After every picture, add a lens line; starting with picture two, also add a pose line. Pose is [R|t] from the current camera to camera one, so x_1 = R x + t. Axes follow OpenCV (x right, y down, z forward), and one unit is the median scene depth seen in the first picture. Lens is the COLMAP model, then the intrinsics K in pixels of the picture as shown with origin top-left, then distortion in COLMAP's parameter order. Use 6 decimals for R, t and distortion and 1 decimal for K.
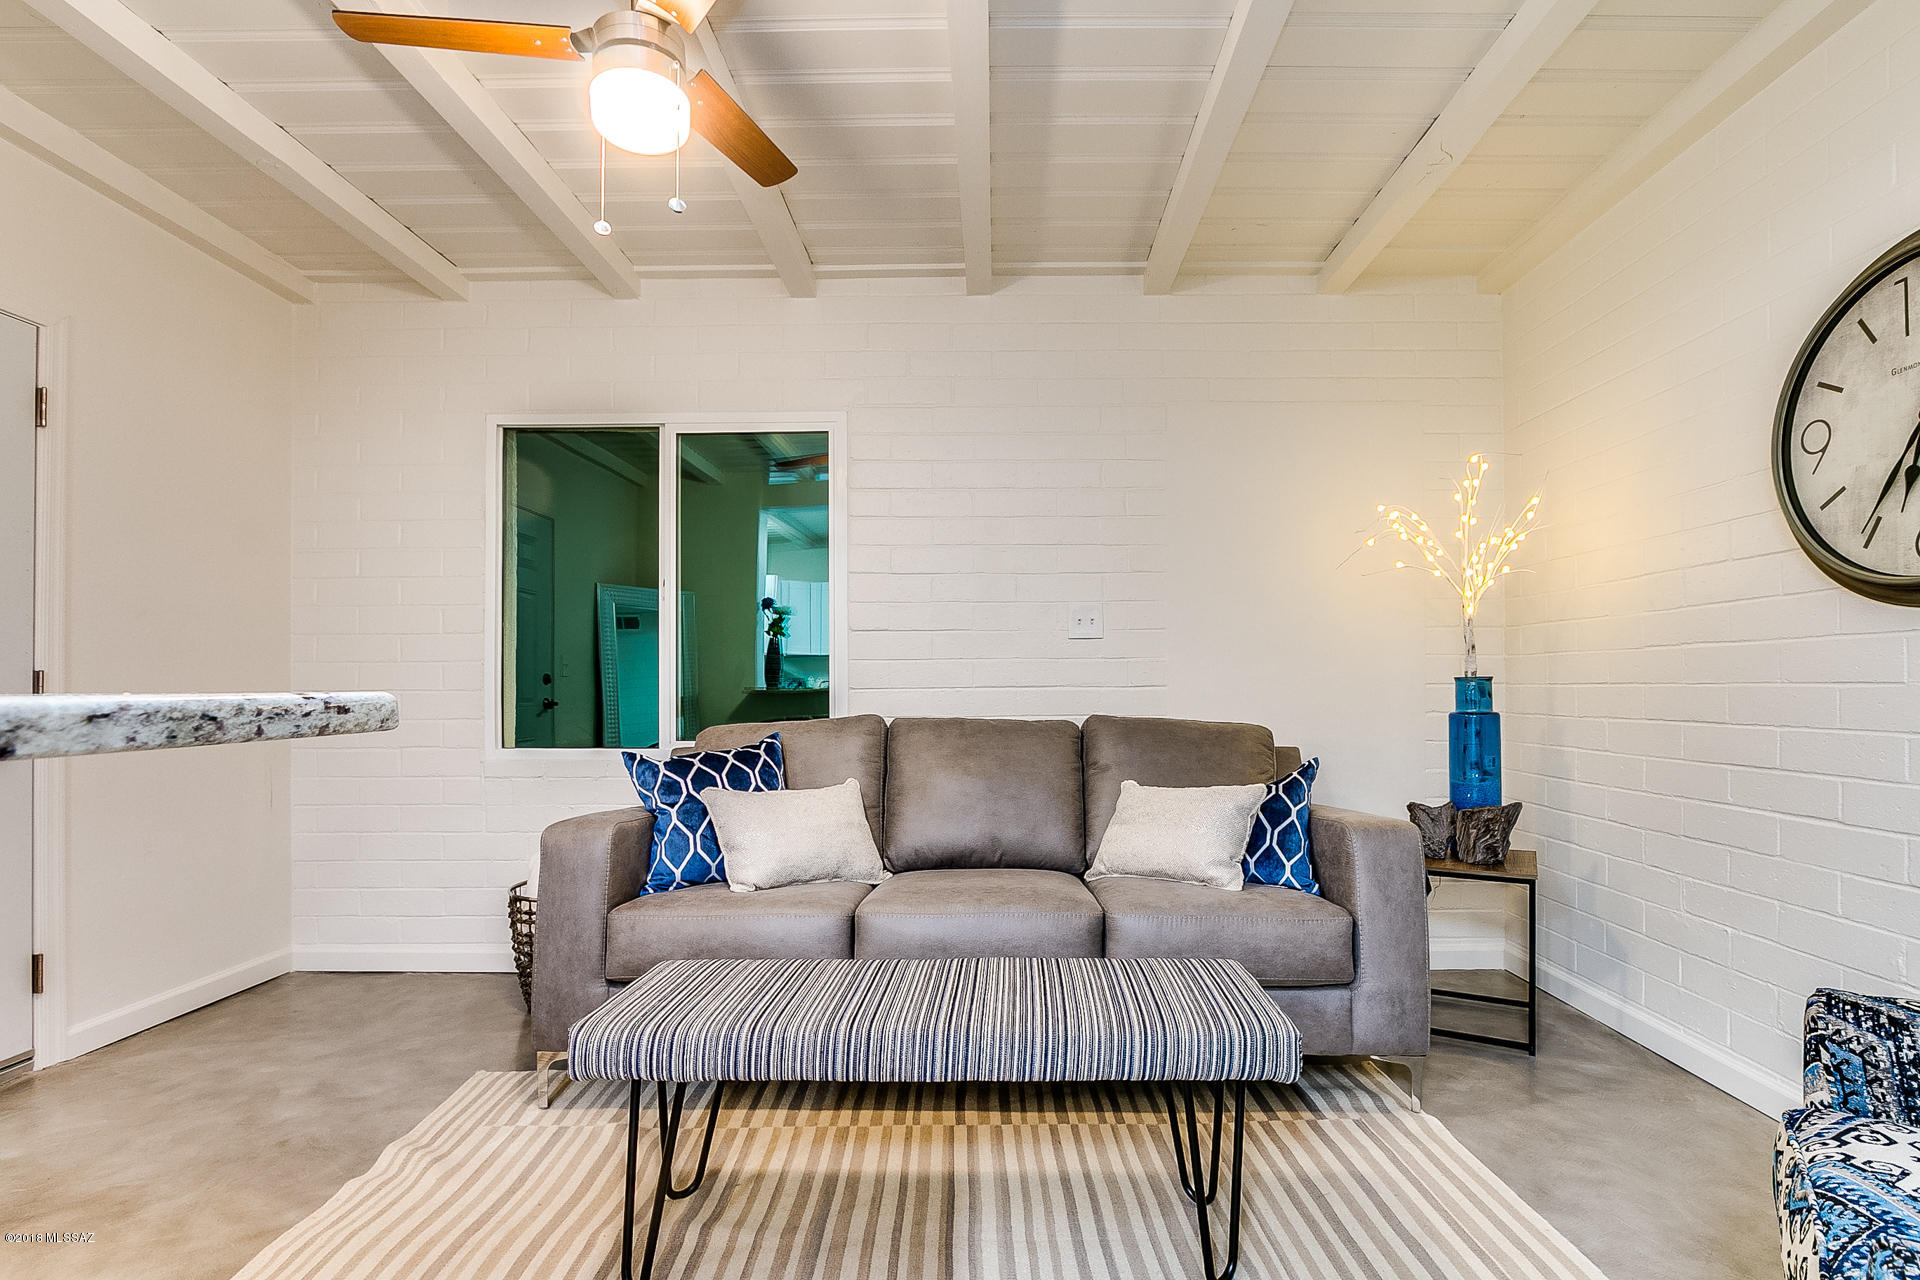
lens RADIAL K [[906.7, 0, 1015.3], [0, 906.7, 679.8], [0, 0, 1]] dist [-0.026613, 0.006908]
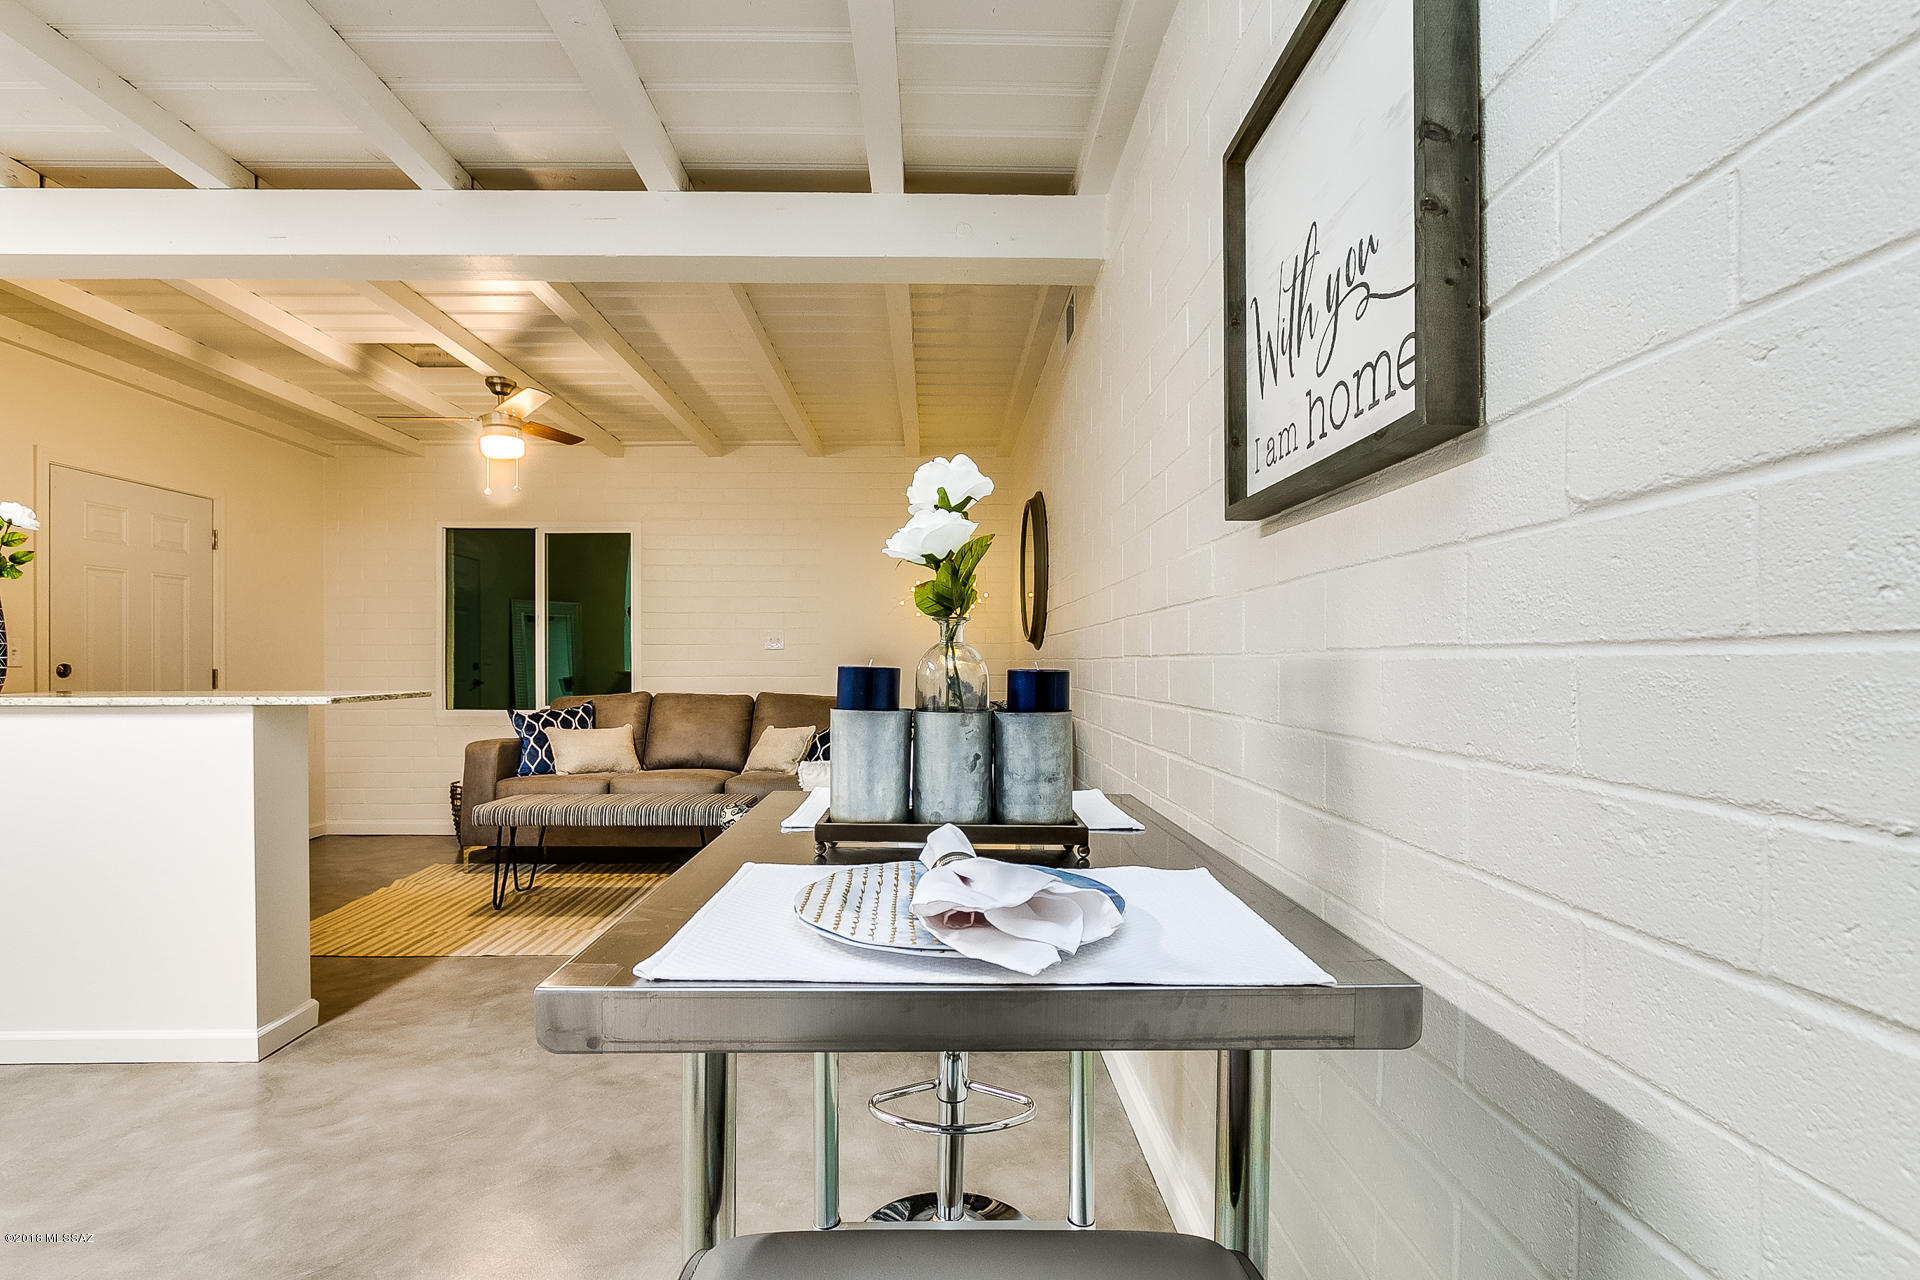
lens RADIAL K [[884.3, 0, 998.9], [0, 884.3, 663.8], [0, 0, 1]] dist [-0.030696, 0.000333]
pose [[0.998839, 0.002526, 0.048099, 0.541247], [-0.003034, 0.999940, 0.010487, -0.044859], [-0.048070, -0.010621, 0.998788, -0.959100]]
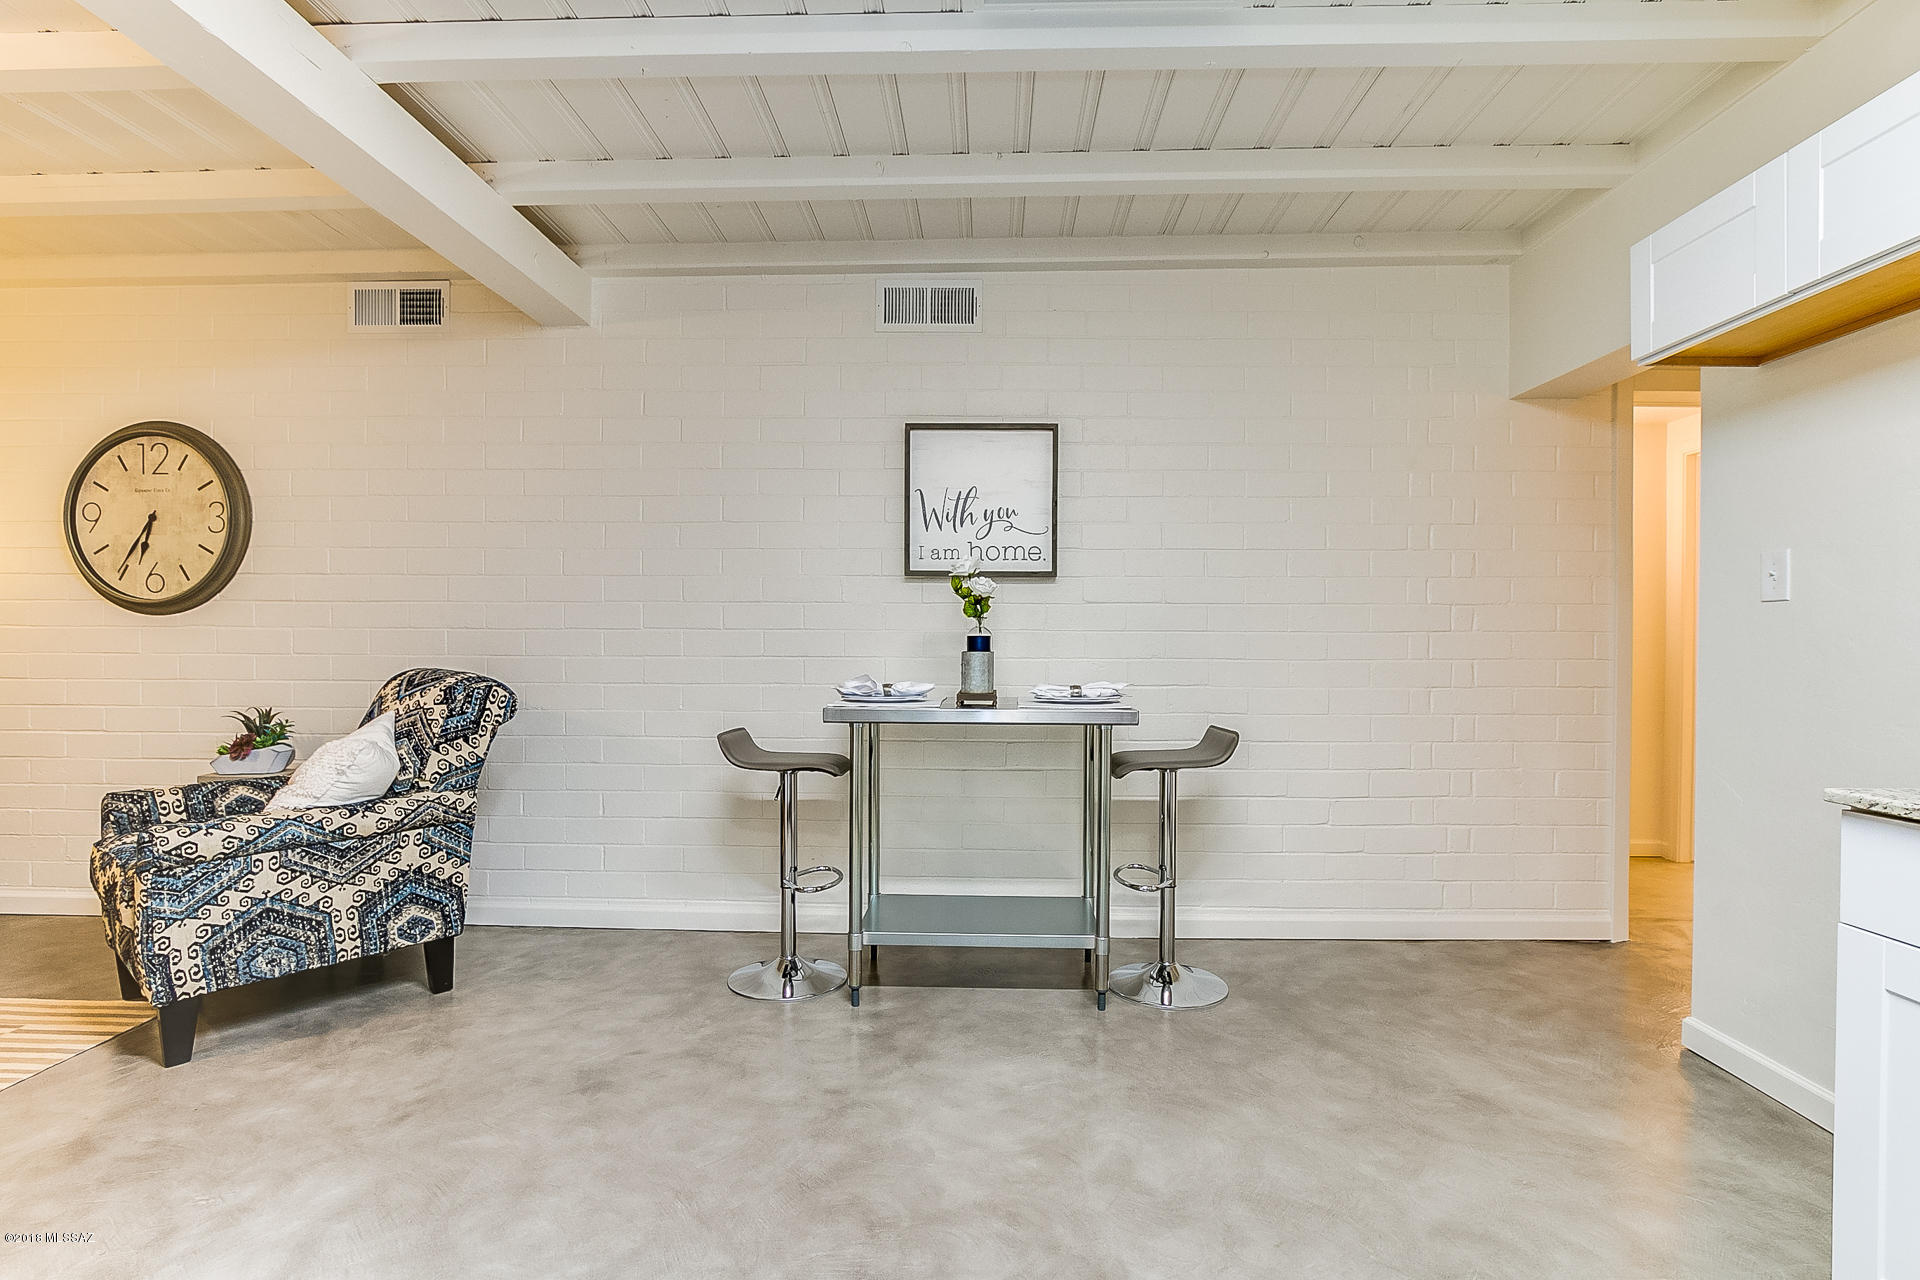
lens RADIAL K [[906.7, 0, 976.1], [0, 906.7, 648.3], [0, 0, 1]] dist [-0.026613, 0.006908]
pose [[0.023685, -0.012056, 0.999647, -0.590874], [-0.014845, 0.999813, 0.012410, -0.039219], [-0.999609, -0.015133, 0.023502, -0.571836]]
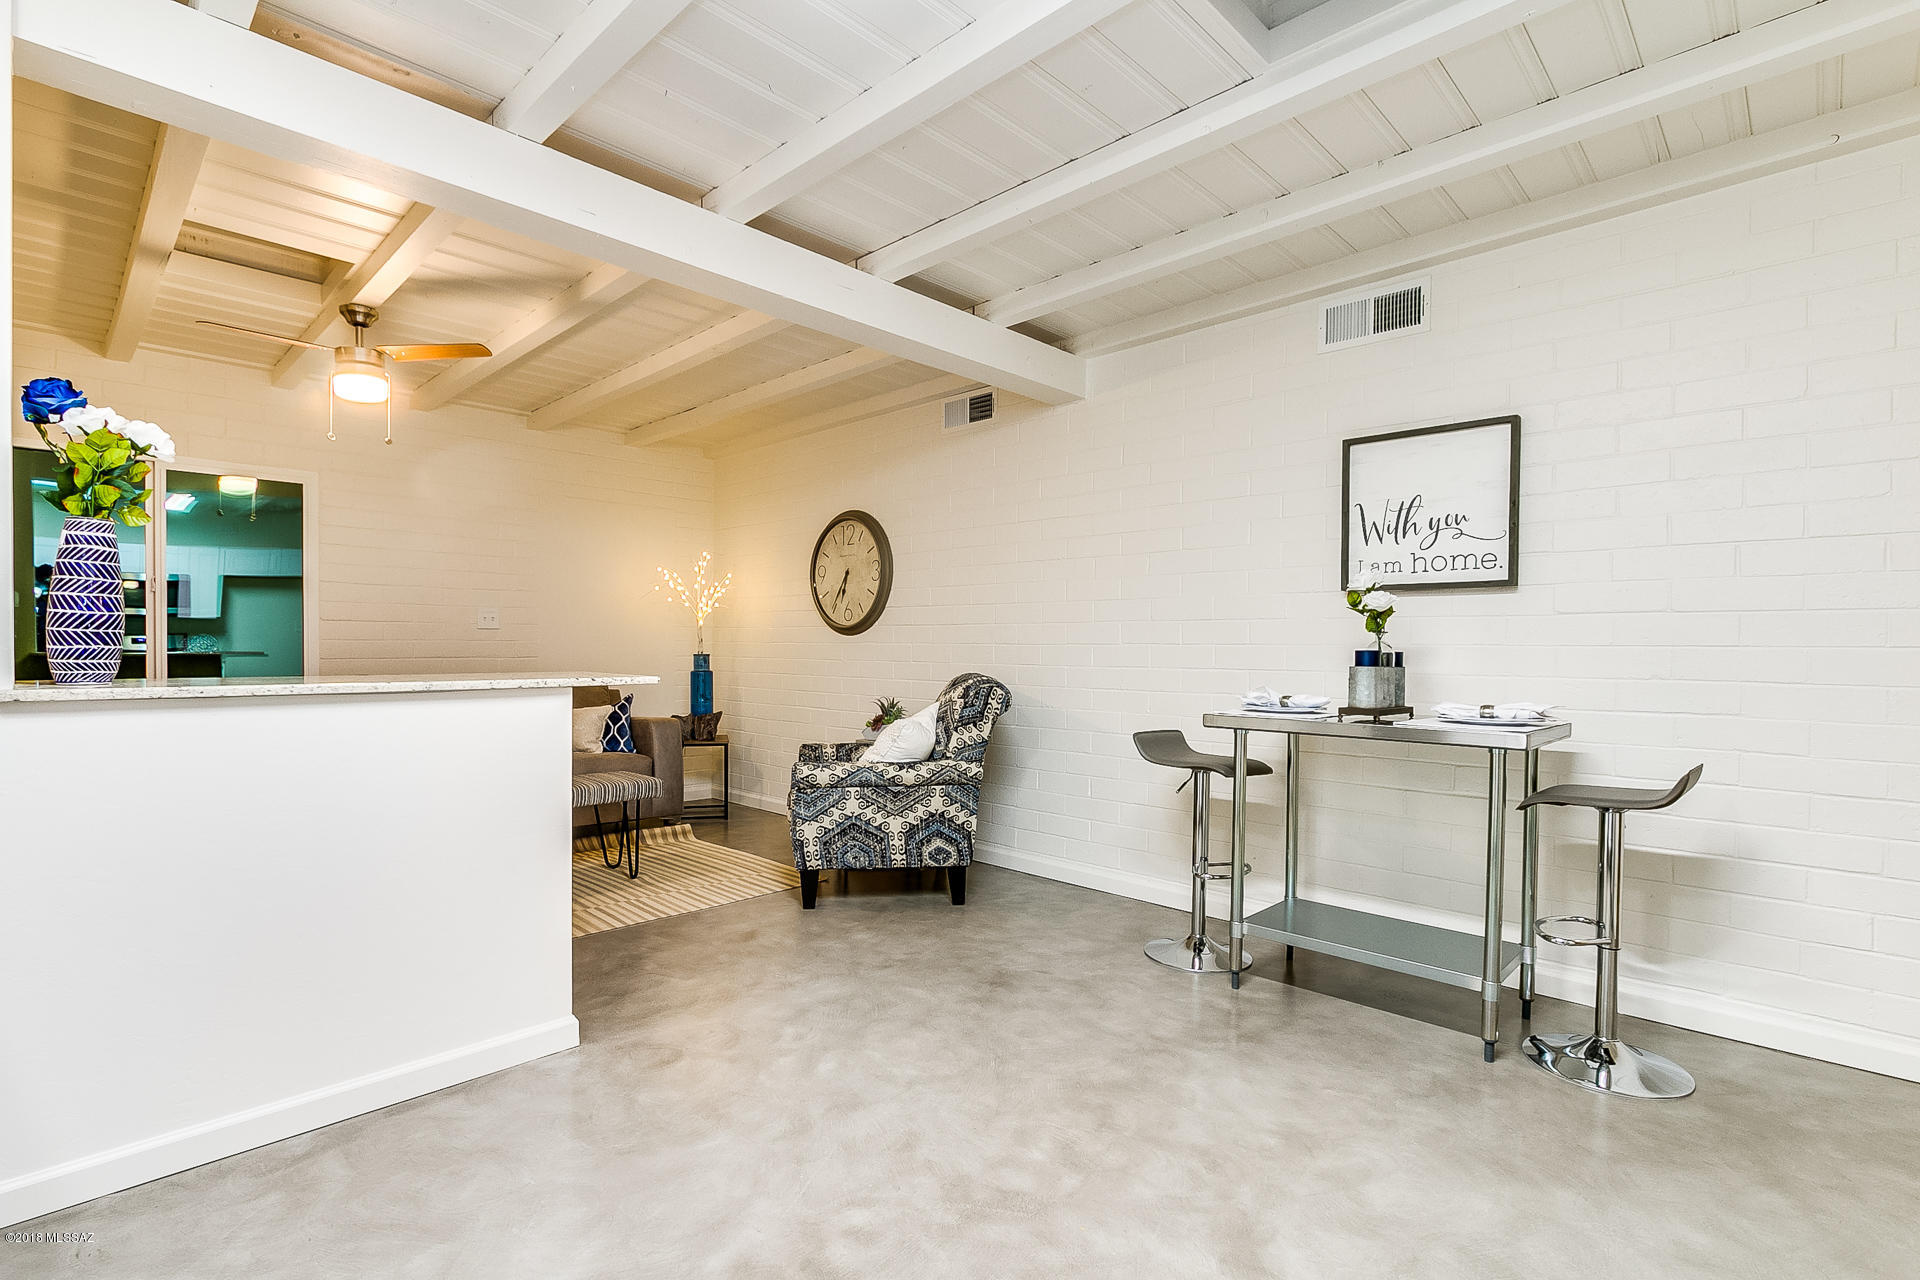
lens RADIAL K [[906.7, 0, 952.1], [0, 906.7, 660.7], [0, 0, 1]] dist [-0.026613, 0.006908]
pose [[0.703093, -0.002897, 0.711092, -0.616110], [-0.016544, 0.999654, 0.020431, -0.042445], [-0.710905, -0.026129, 0.702803, -0.955373]]
